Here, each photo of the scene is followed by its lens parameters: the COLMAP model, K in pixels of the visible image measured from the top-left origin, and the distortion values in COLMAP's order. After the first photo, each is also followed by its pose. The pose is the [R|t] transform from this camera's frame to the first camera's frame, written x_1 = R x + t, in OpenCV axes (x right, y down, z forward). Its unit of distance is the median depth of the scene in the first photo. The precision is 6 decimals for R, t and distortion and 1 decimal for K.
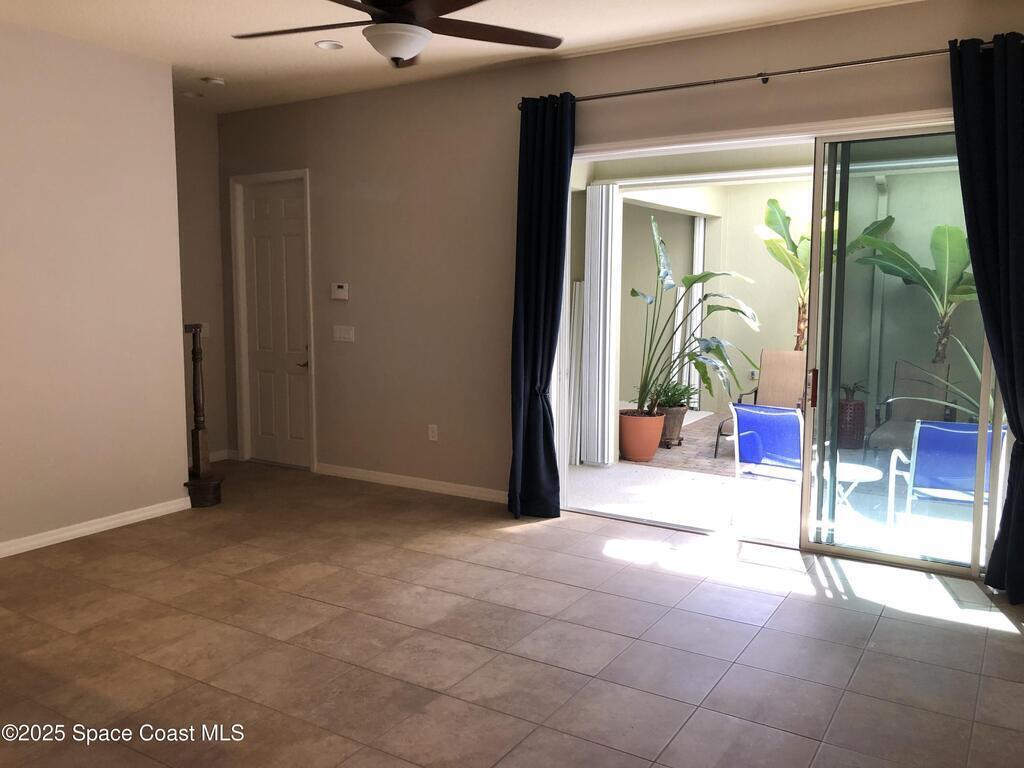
lens RADIAL K [[860.2, 0, 512.0], [0, 860.2, 384.0], [0, 0, 1]] dist [0.001695, 0.003229]
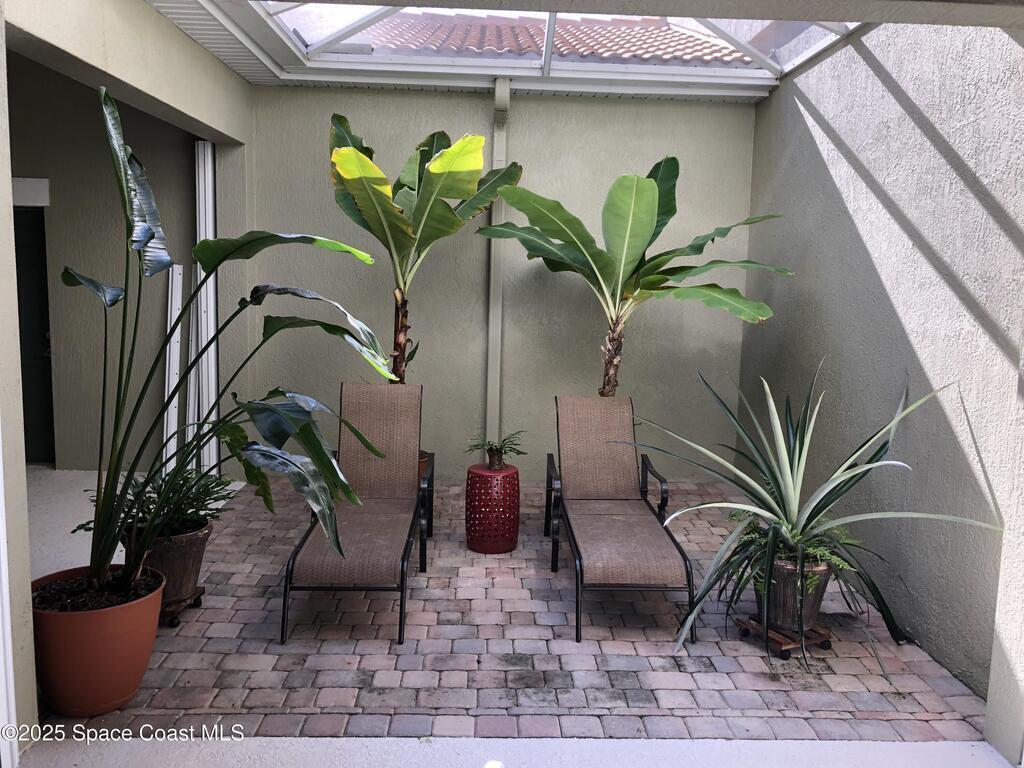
lens RADIAL K [[860.2, 0, 512.0], [0, 860.2, 384.0], [0, 0, 1]] dist [0.001695, 0.003229]
pose [[0.837782, -0.051360, 0.543585, 0.089825], [0.037936, 0.998636, 0.035887, -0.059753], [-0.544686, -0.009444, 0.838587, 0.515297]]
